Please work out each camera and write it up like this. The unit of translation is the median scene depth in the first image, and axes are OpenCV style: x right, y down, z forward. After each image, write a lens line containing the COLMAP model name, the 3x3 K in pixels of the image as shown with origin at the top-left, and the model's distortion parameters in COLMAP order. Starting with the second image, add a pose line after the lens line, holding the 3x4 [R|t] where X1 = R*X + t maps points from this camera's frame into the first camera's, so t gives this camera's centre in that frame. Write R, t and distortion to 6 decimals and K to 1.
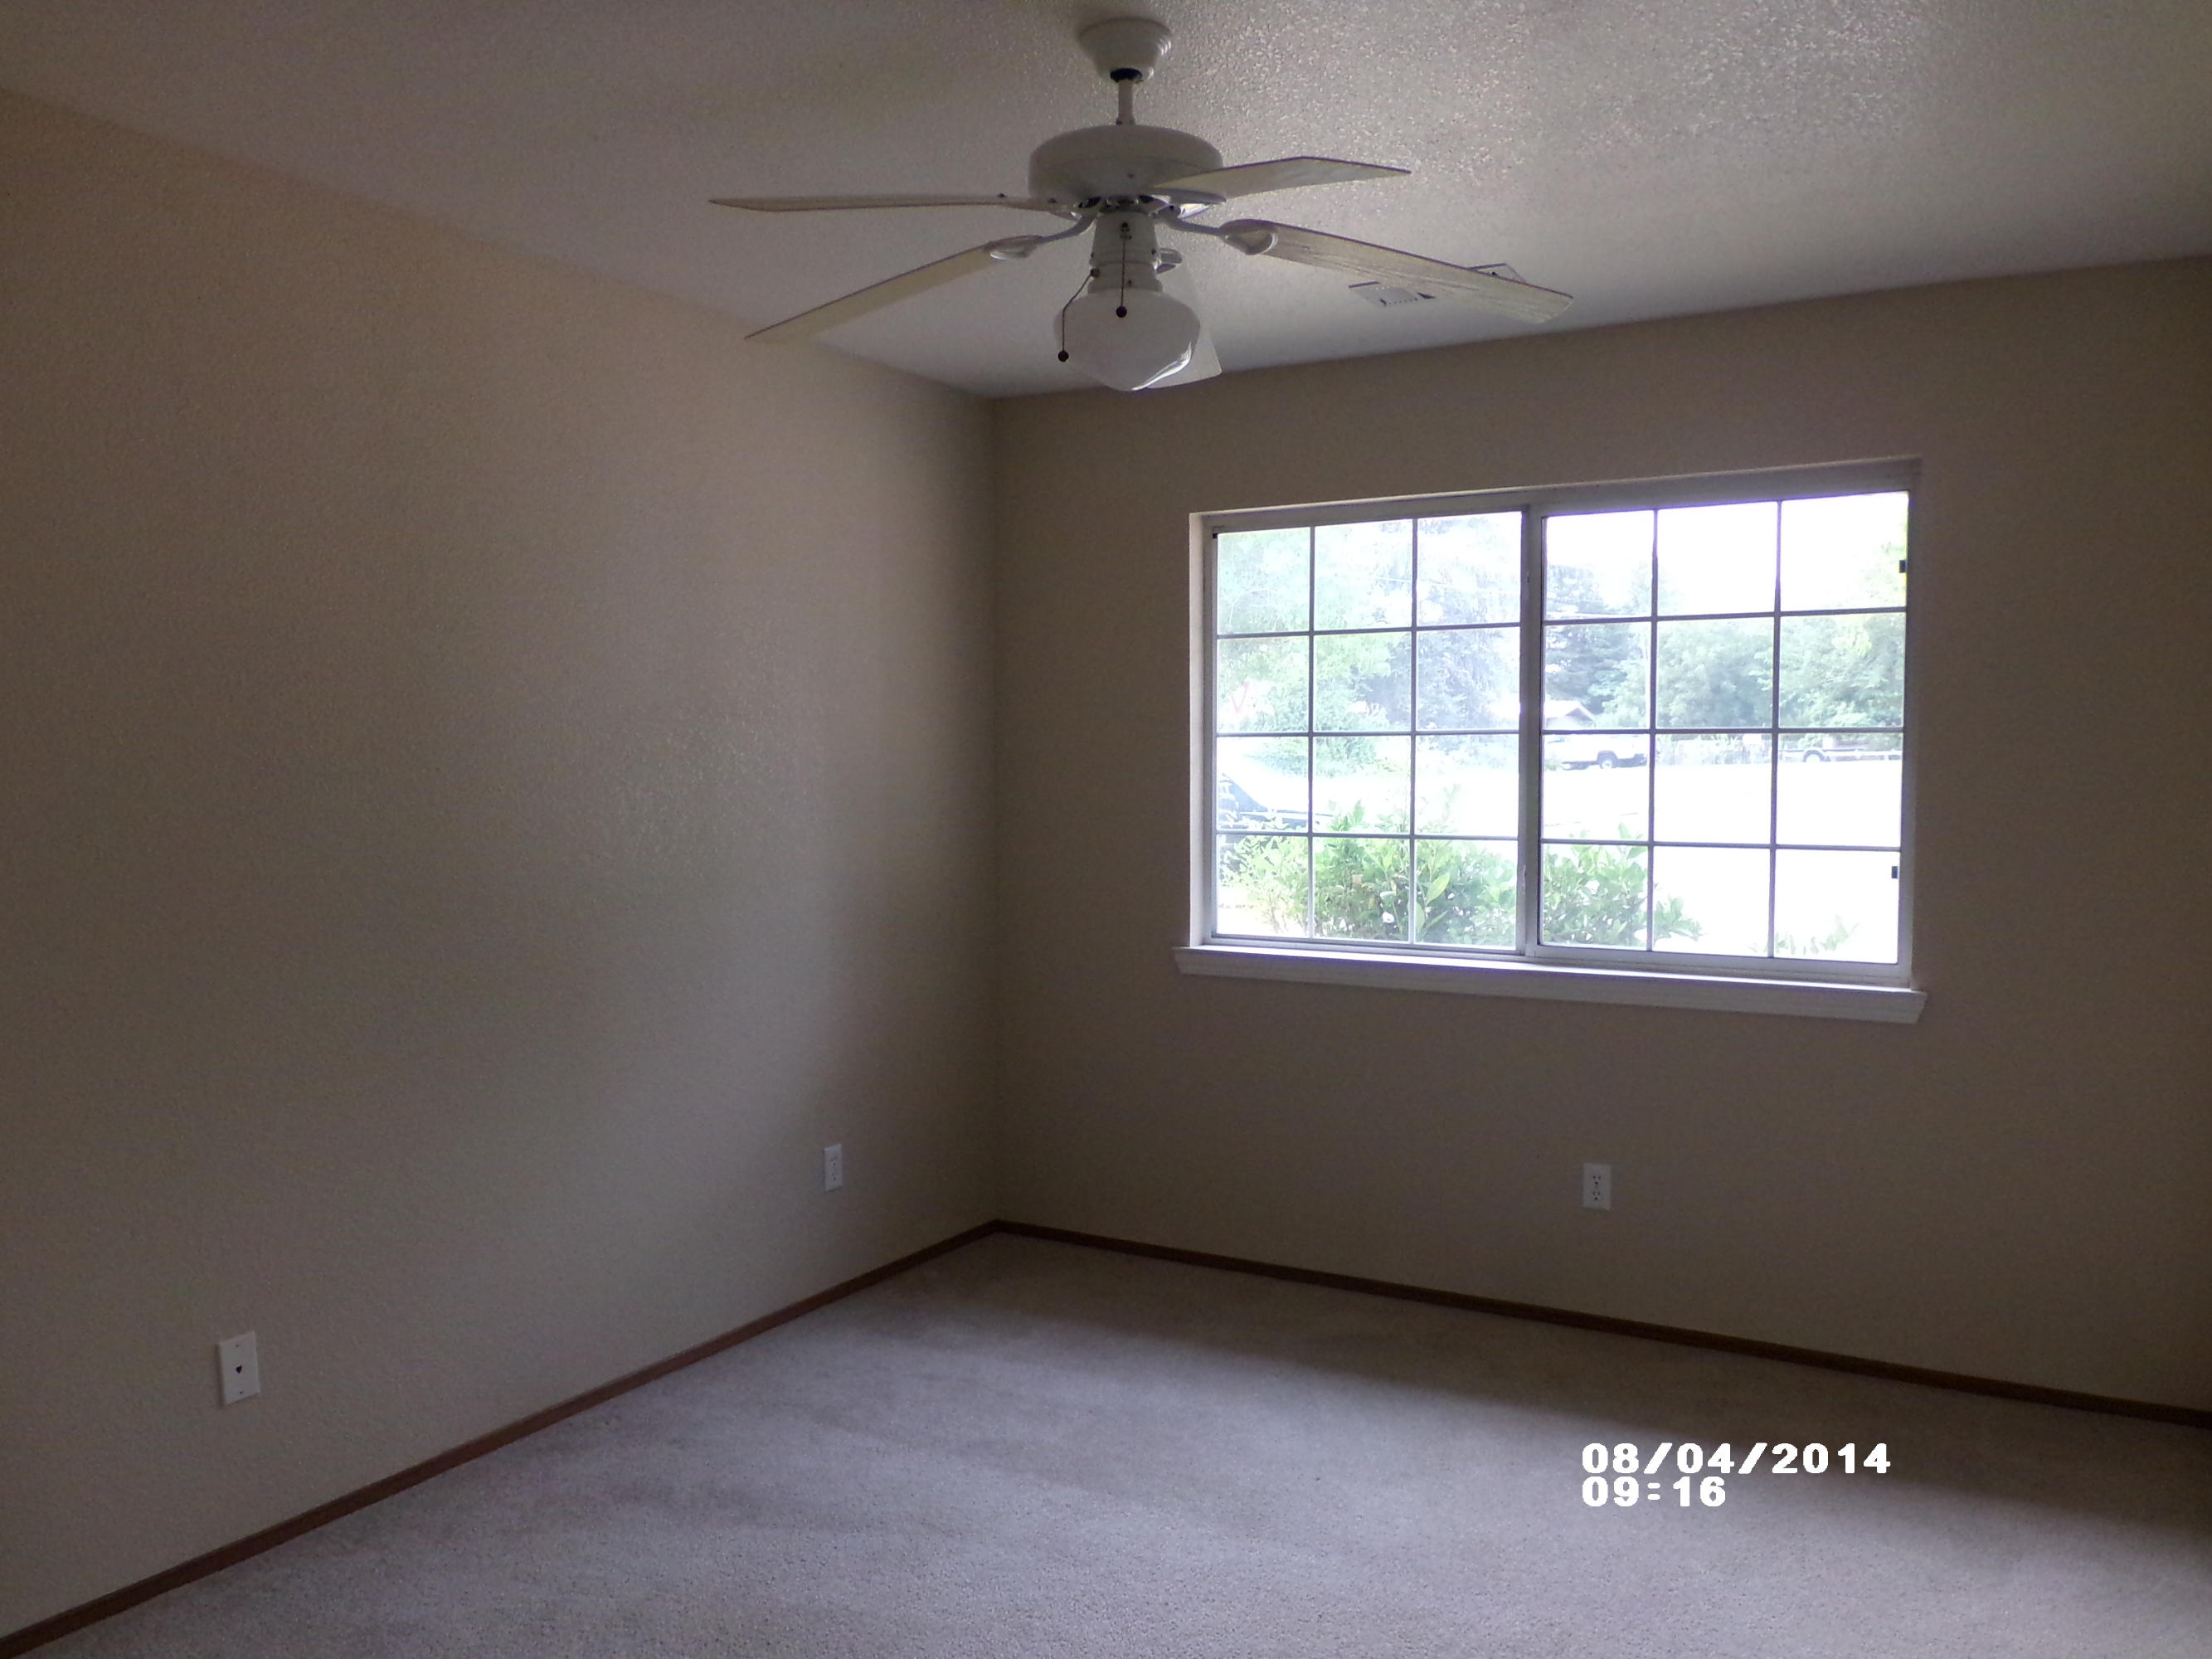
lens RADIAL K [[1406.2, 0, 1257.0], [0, 1406.2, 843.7], [0, 0, 1]] dist [-0.005285, -0.002650]
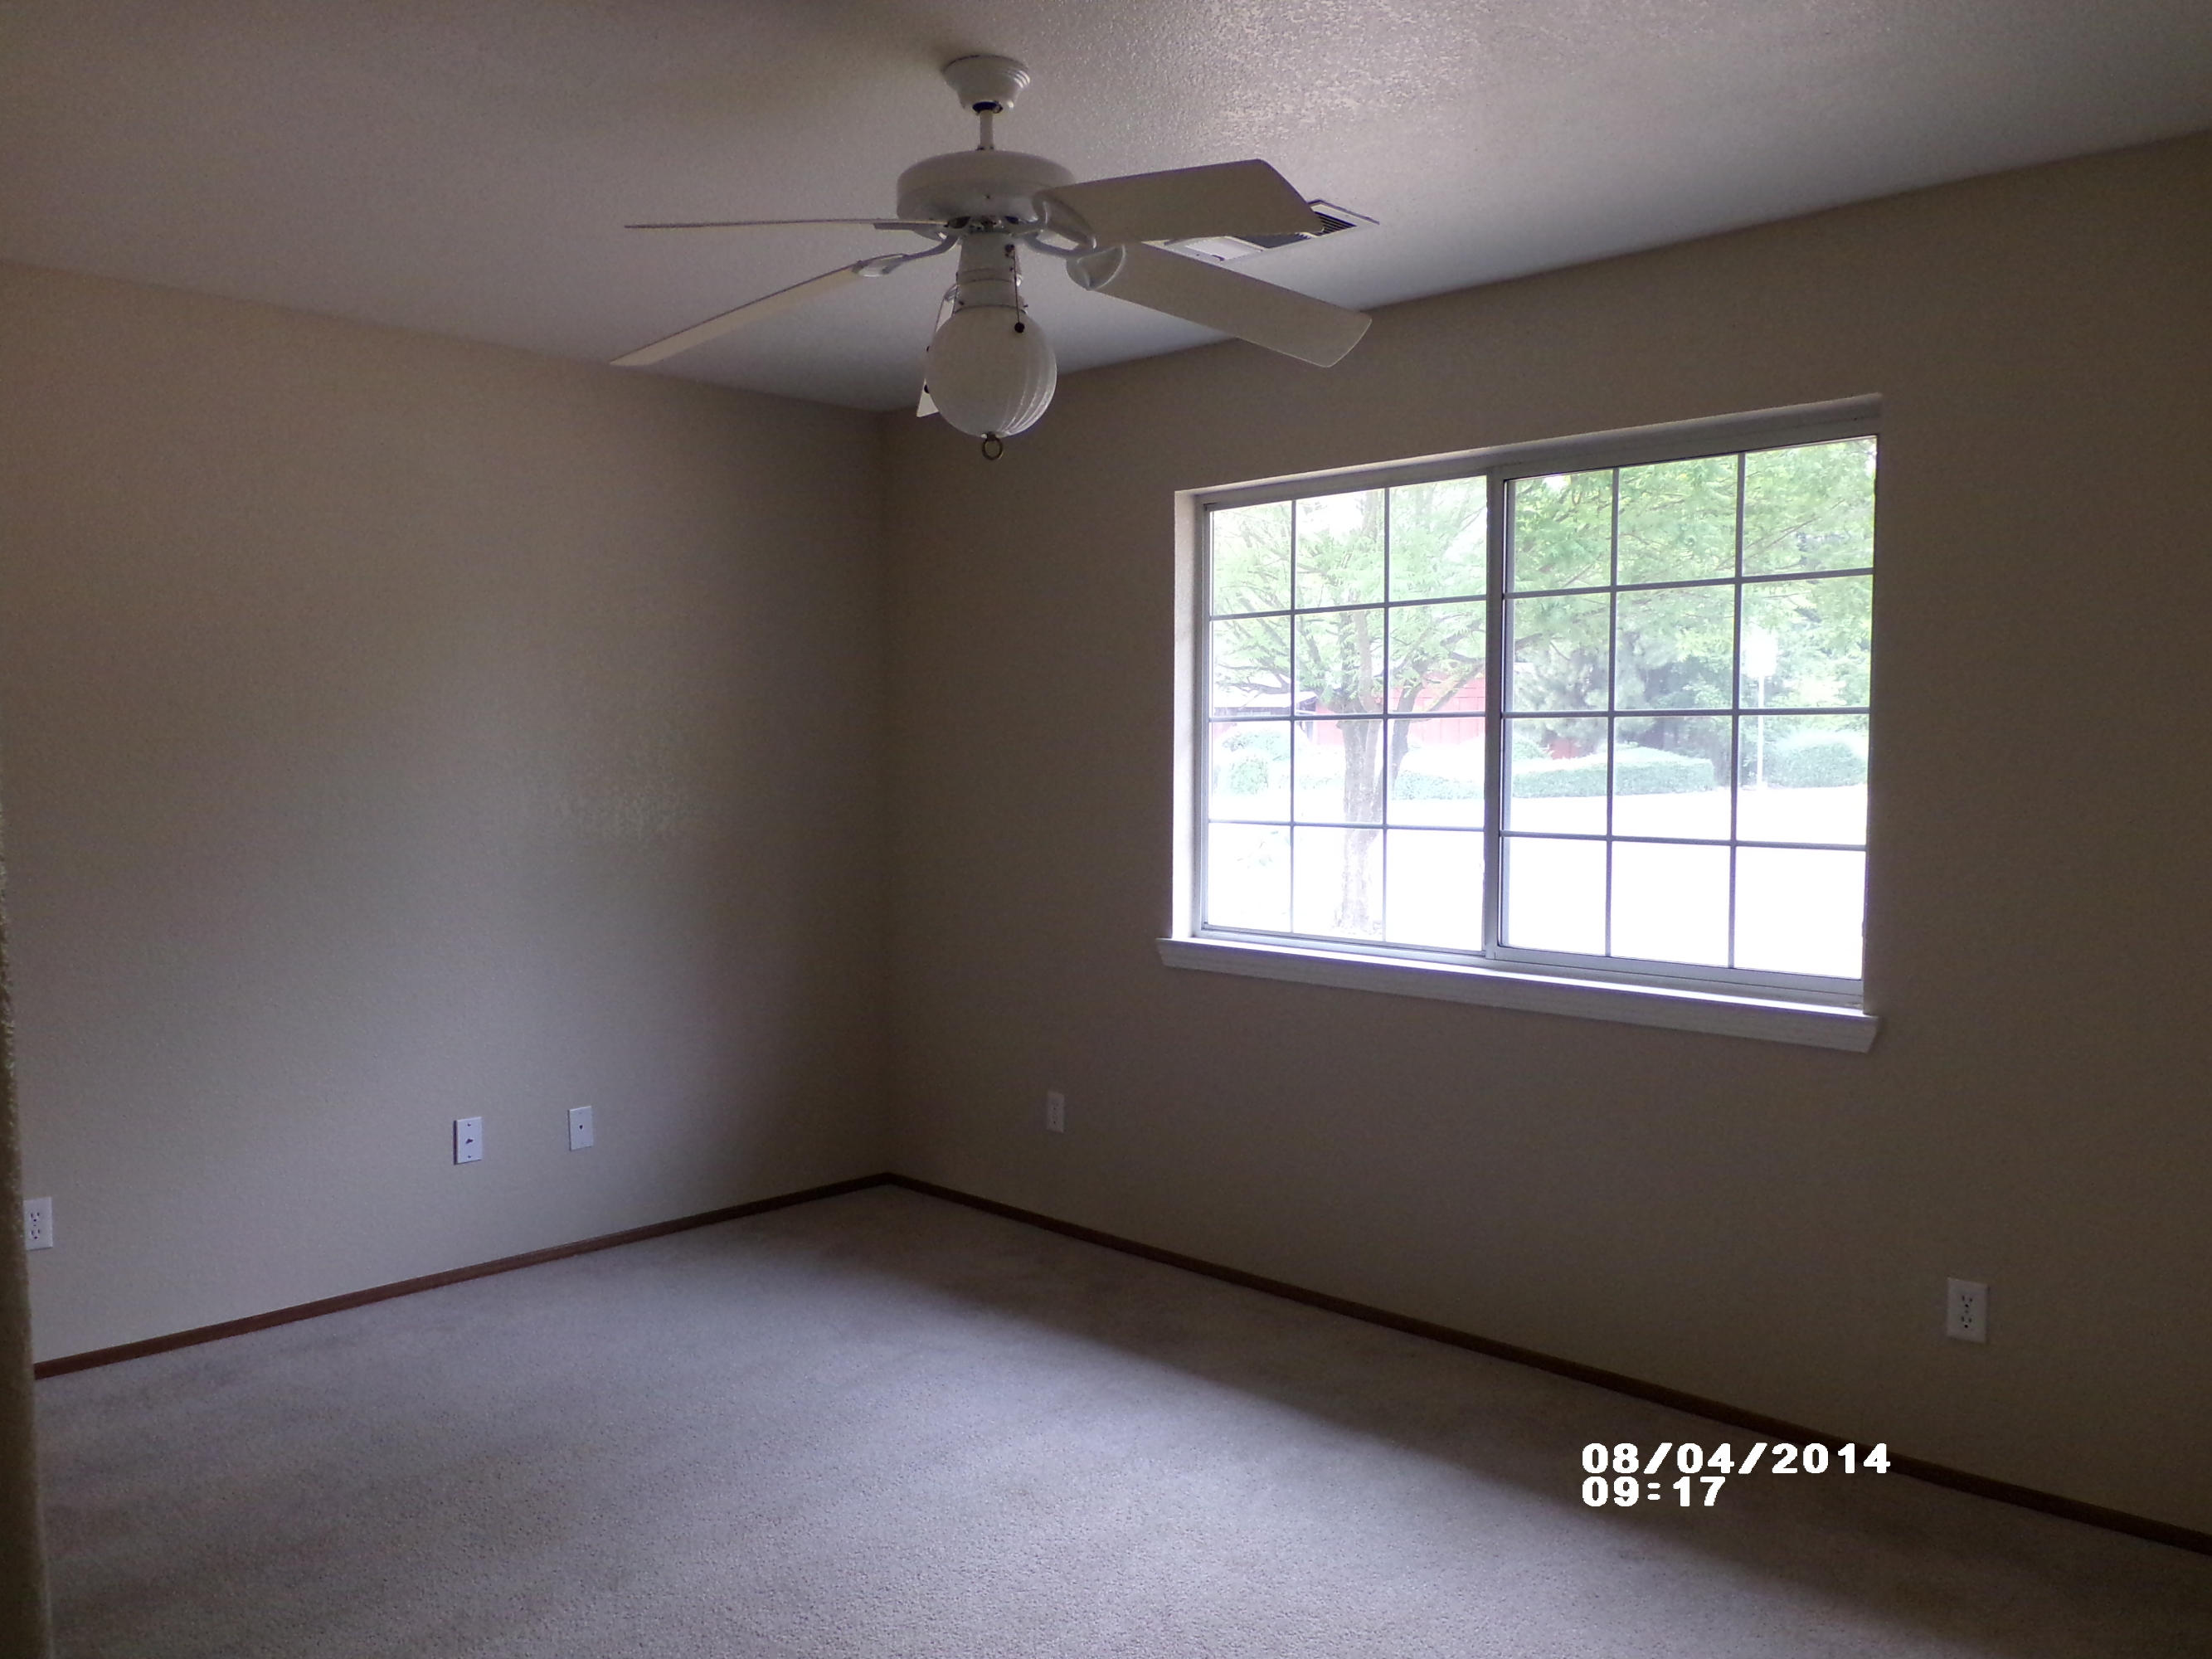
lens RADIAL K [[1764.7, 0, 1098.7], [0, 1764.7, 863.7], [0, 0, 1]] dist [0.006000, -0.001050]
pose [[0.934206, 0.022337, -0.356035, 0.368348], [-0.019760, 0.999746, 0.010873, 0.010199], [0.356187, -0.003122, 0.934409, -0.172147]]
